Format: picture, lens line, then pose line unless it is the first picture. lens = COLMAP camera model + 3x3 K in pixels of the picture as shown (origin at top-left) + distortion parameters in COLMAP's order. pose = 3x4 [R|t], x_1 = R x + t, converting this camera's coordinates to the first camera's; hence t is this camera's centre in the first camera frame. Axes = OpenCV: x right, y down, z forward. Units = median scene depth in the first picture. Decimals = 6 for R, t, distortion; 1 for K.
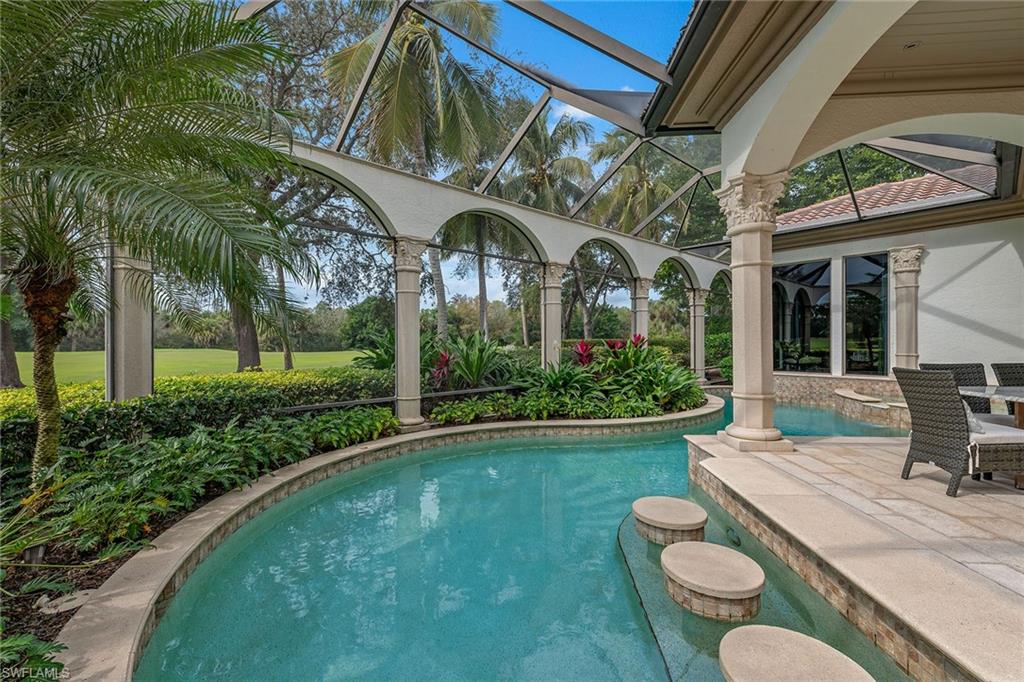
lens RADIAL K [[426.6, 0, 508.1], [0, 426.6, 343.2], [0, 0, 1]] dist [0.025355, -0.010276]
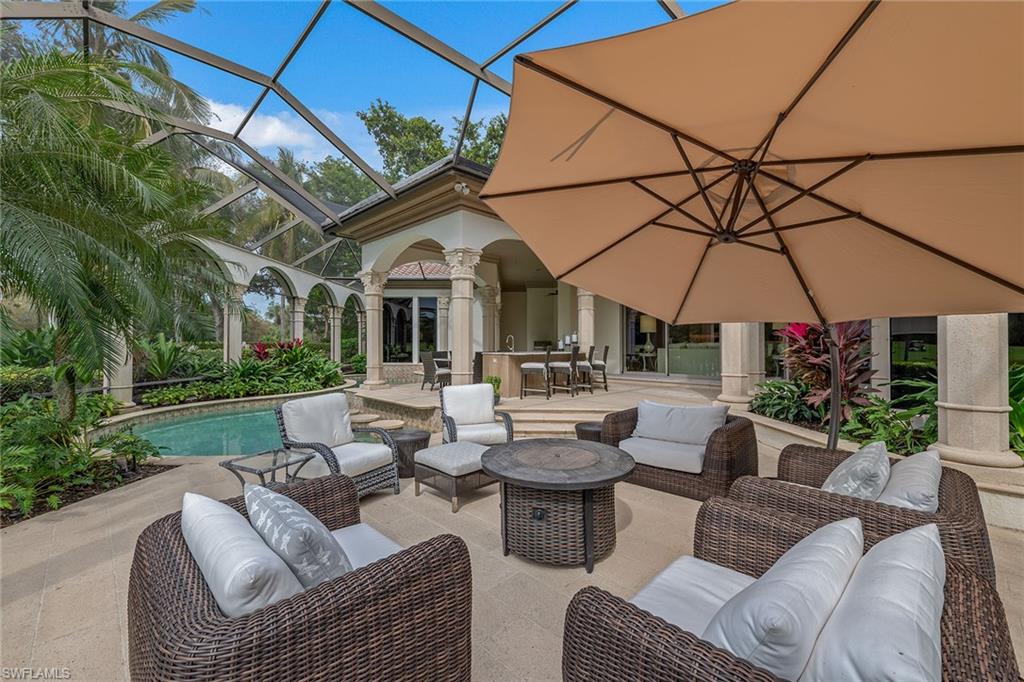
lens RADIAL K [[433.2, 0, 512.0], [0, 433.2, 341.0], [0, 0, 1]] dist [0.020654, -0.000251]
pose [[0.668858, 0.011902, 0.743295, -0.390574], [-0.001362, 0.999890, -0.014786, 0.011167], [-0.743389, 0.008877, 0.668800, -0.643152]]
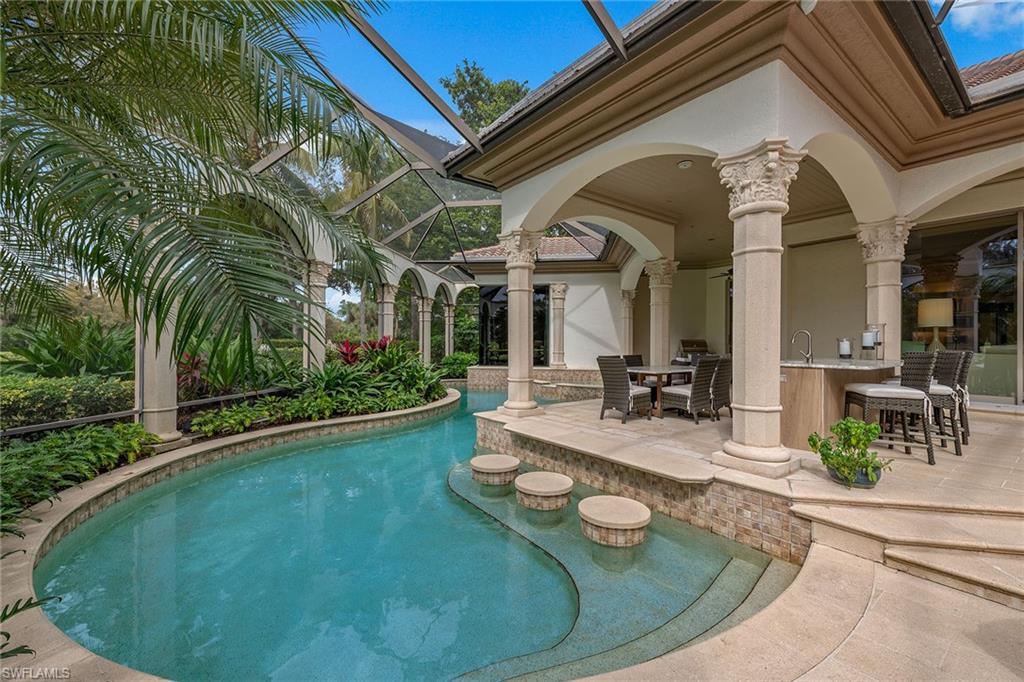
lens RADIAL K [[426.6, 0, 508.1], [0, 426.6, 343.2], [0, 0, 1]] dist [0.025355, -0.010276]
pose [[0.759049, 0.008171, 0.650982, -0.244922], [-0.006490, 0.999967, -0.004985, 0.002883], [-0.651001, -0.000441, 0.759076, -0.044227]]
